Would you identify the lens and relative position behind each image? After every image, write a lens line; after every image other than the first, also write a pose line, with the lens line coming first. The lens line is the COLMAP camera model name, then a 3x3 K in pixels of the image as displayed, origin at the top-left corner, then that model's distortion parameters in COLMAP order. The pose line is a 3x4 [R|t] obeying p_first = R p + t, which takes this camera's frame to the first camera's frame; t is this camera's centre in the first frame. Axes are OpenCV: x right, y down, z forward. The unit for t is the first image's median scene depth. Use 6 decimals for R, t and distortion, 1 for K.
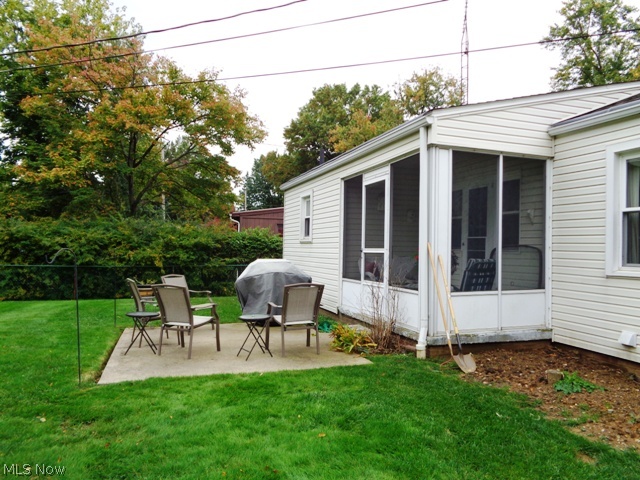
lens RADIAL K [[482.1, 0, 320.0], [0, 482.1, 240.0], [0, 0, 1]] dist [0.001934, -0.002044]
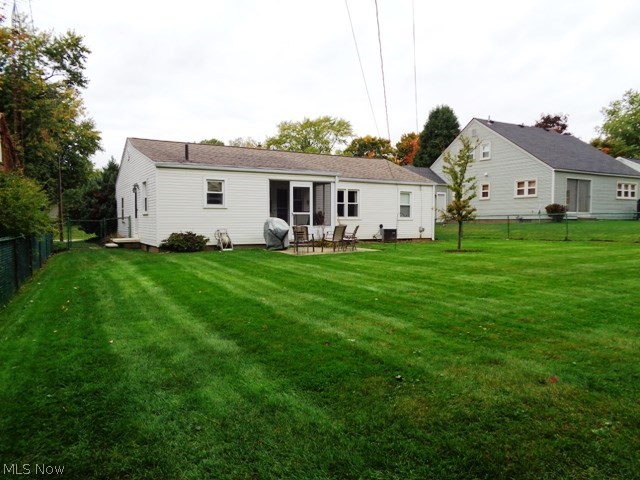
lens RADIAL K [[482.1, 0, 320.0], [0, 482.1, 240.0], [0, 0, 1]] dist [0.001934, -0.002044]
pose [[-0.192758, -0.016990, 0.981099, -2.518789], [0.009207, 0.999775, 0.019122, 0.125632], [-0.981203, 0.012719, -0.192558, 1.417011]]
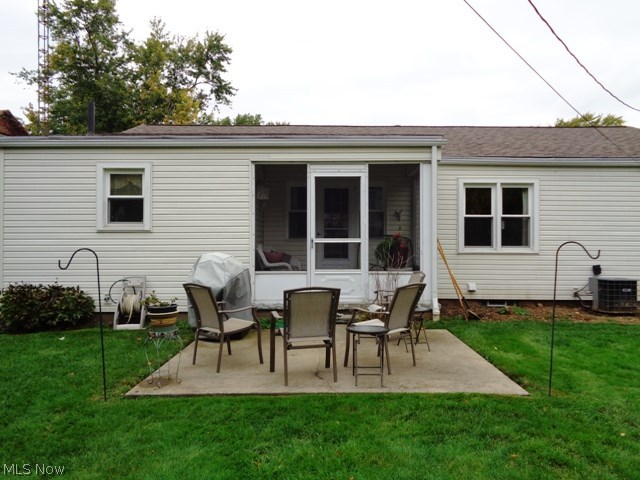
lens RADIAL K [[482.1, 0, 320.0], [0, 482.1, 240.0], [0, 0, 1]] dist [0.001934, -0.002044]
pose [[0.319476, 0.030147, 0.947115, -0.938195], [-0.002973, 0.999521, -0.030812, 0.060440], [-0.947590, 0.007028, 0.319412, 0.689691]]
